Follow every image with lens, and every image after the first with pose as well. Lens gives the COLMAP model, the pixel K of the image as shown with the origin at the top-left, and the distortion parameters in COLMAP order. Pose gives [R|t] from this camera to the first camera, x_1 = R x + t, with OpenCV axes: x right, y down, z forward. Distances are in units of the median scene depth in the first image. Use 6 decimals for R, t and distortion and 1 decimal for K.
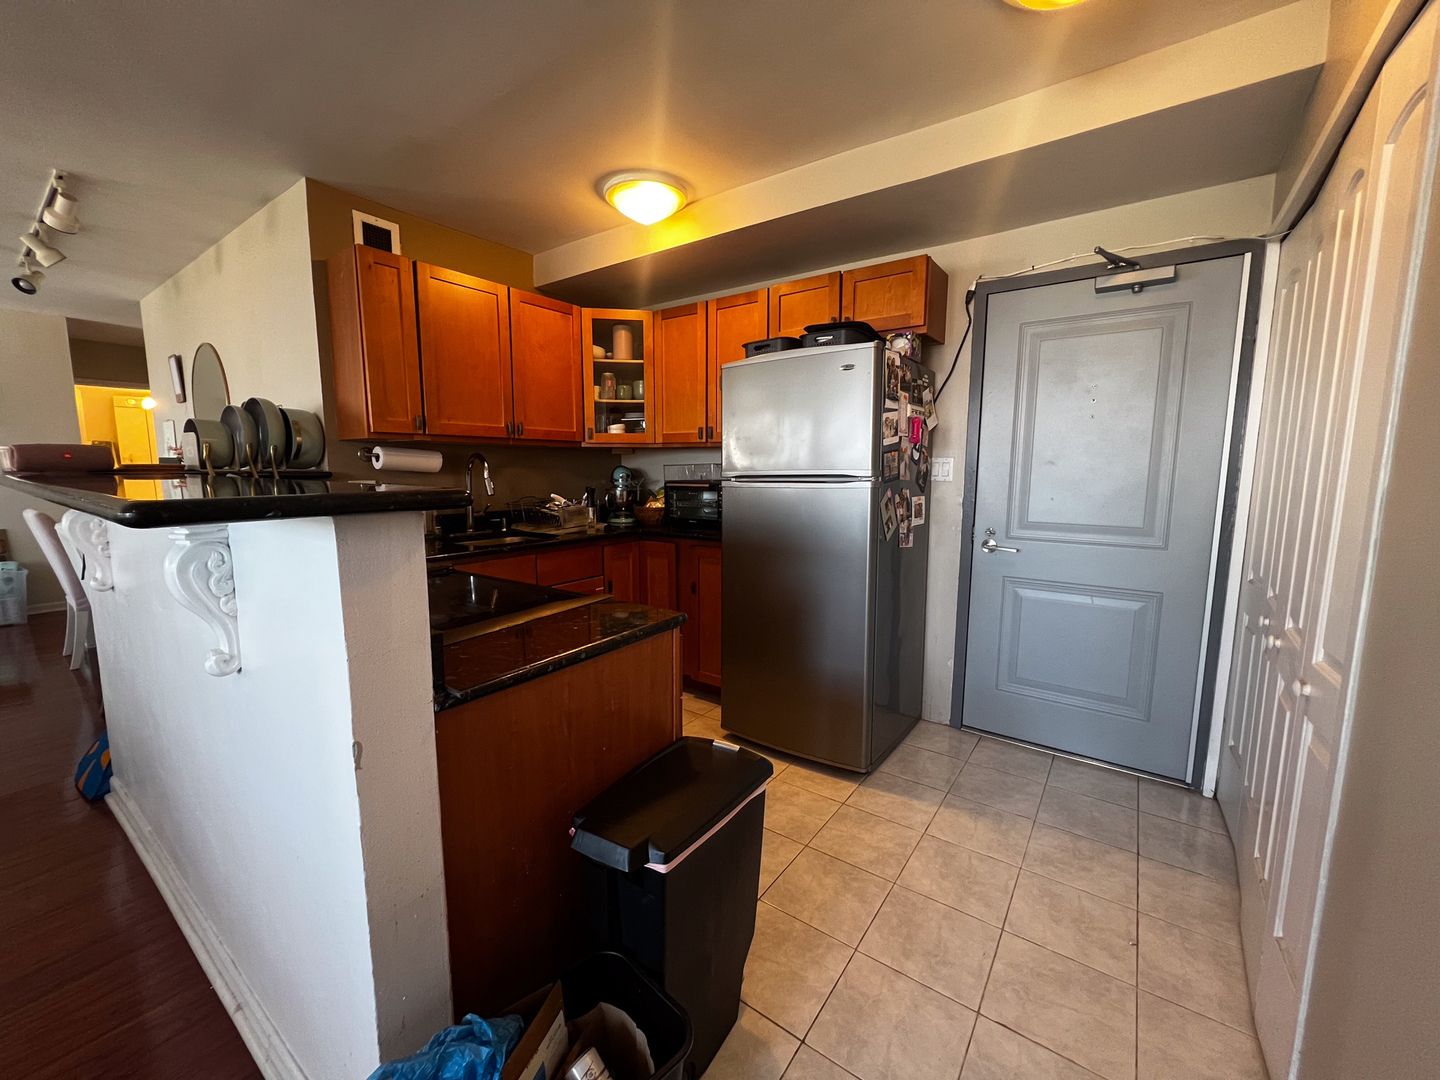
lens RADIAL K [[575.6, 0, 718.2], [0, 575.6, 539.4], [0, 0, 1]] dist [-0.005004, 0.001226]
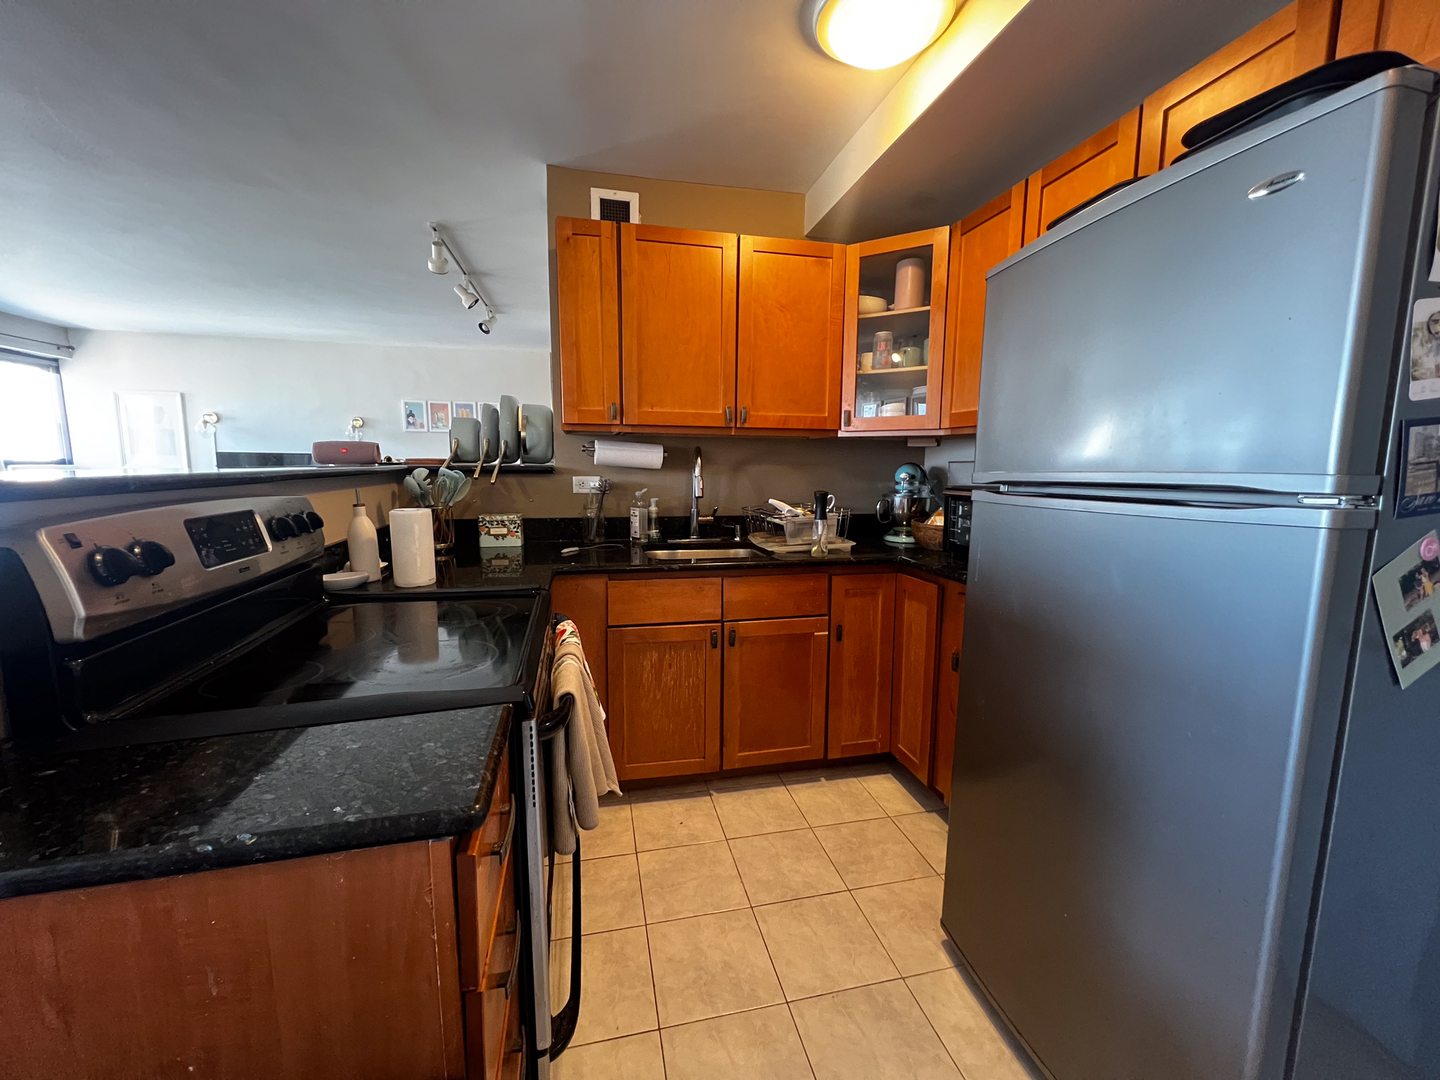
lens RADIAL K [[575.6, 0, 720.0], [0, 575.6, 540.1], [0, 0, 1]] dist [-0.005004, 0.001226]
pose [[0.755865, 0.091336, -0.648325, 0.159528], [-0.089010, 0.995363, 0.036453, -0.046990], [0.648649, 0.030154, 0.760490, 0.383041]]
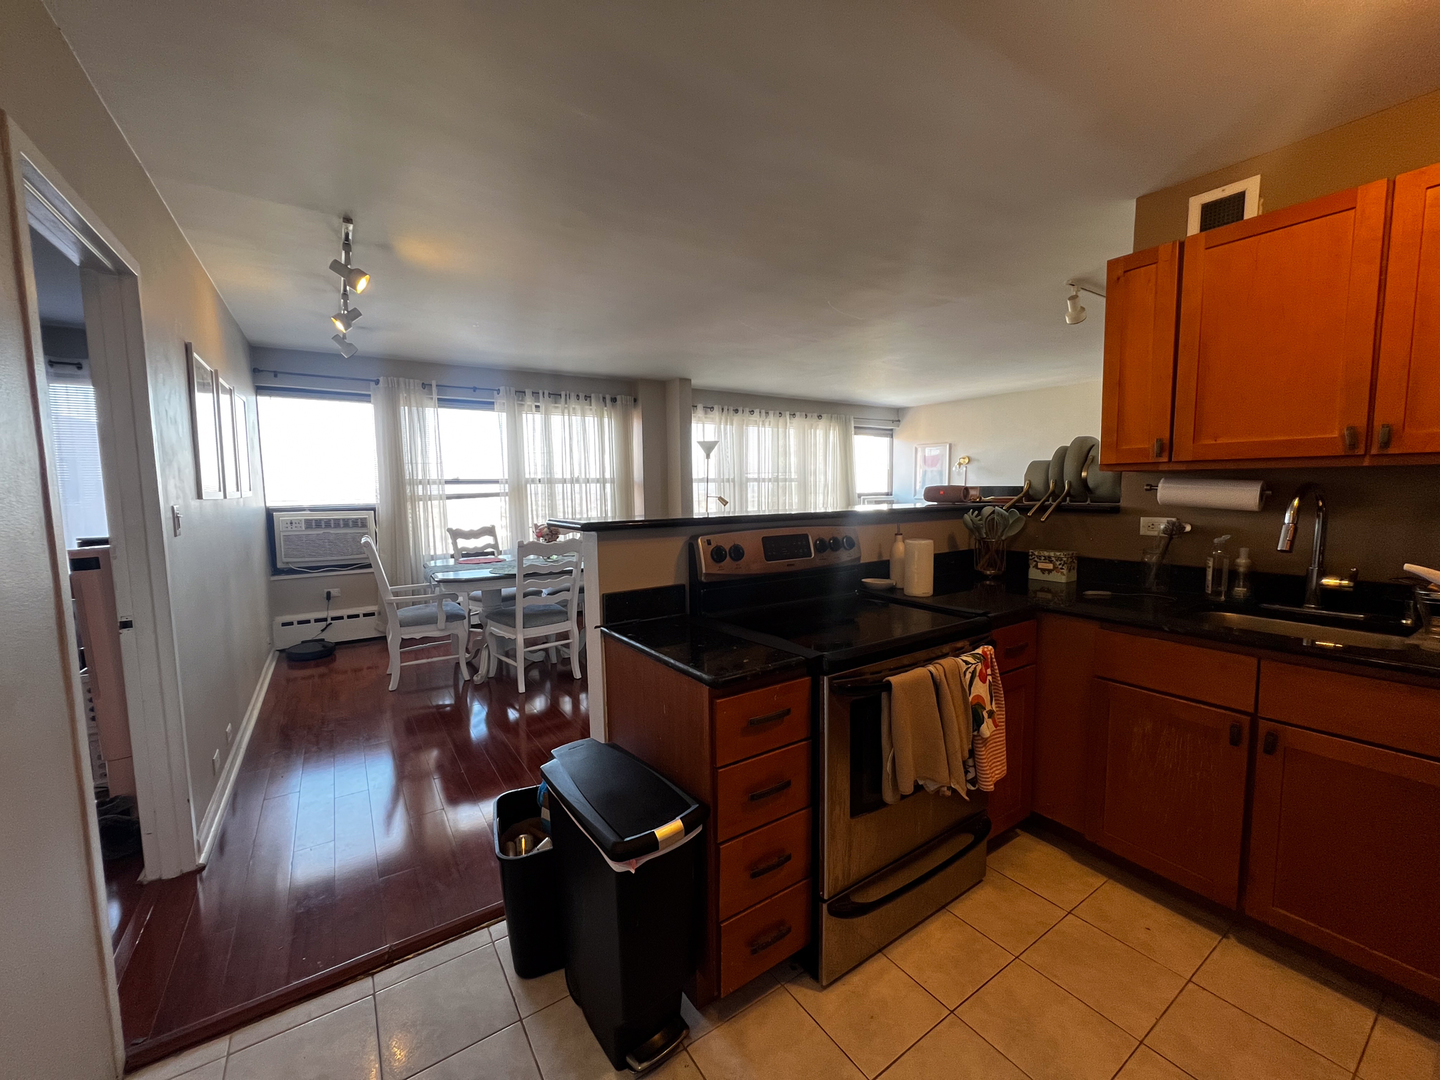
lens RADIAL K [[573.4, 0, 718.2], [0, 573.4, 538.8], [0, 0, 1]] dist [-0.009106, 0.001052]
pose [[-0.346981, 0.083494, -0.934148, 0.369167], [-0.108340, 0.985793, 0.128352, -0.099039], [0.931594, 0.145741, -0.333006, 0.614508]]
